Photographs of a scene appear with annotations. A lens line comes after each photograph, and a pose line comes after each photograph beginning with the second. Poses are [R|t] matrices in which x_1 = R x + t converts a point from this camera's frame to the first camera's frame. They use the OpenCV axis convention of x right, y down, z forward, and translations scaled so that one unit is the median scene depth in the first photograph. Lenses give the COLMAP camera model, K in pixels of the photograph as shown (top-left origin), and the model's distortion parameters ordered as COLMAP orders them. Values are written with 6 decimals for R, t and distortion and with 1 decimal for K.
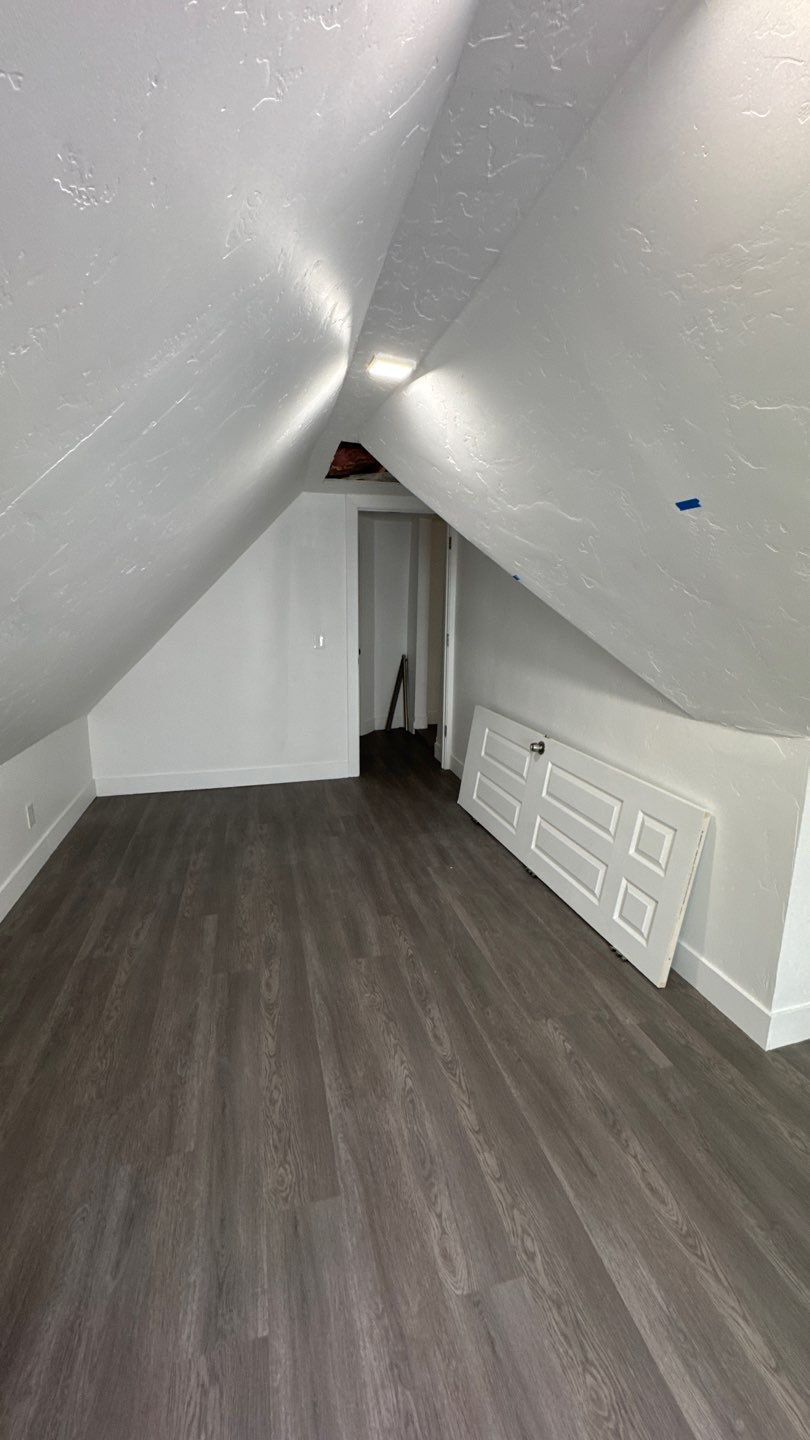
lens RADIAL K [[567.7, 0, 407.2], [0, 567.7, 723.1], [0, 0, 1]] dist [-0.008677, 0.001471]
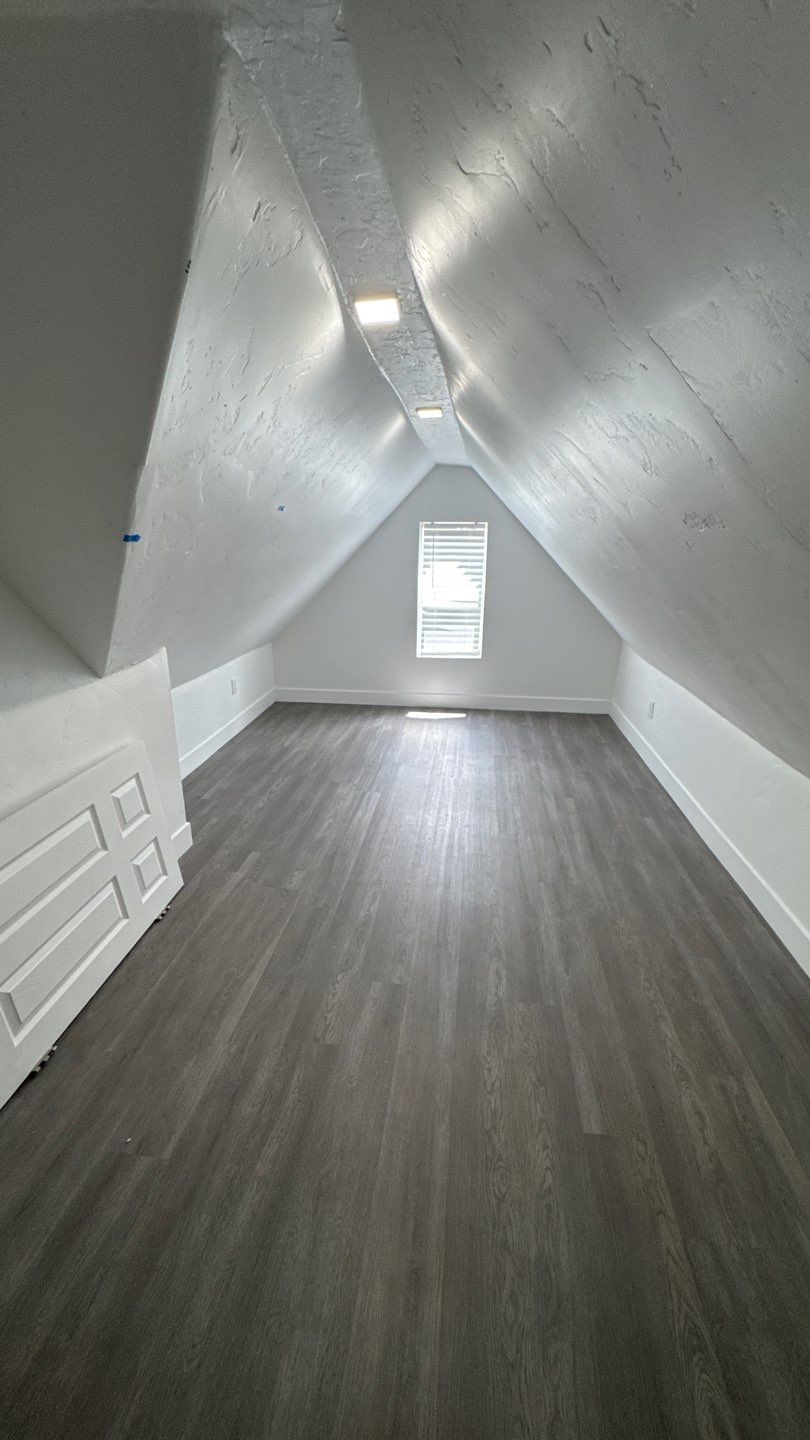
lens RADIAL K [[567.7, 0, 410.4], [0, 567.7, 717.8], [0, 0, 1]] dist [-0.008677, 0.001471]
pose [[-0.929124, -0.127510, 0.347089, -0.401409], [0.059481, 0.874901, 0.480635, -0.417714], [-0.364954, 0.467215, -0.805307, 1.699715]]
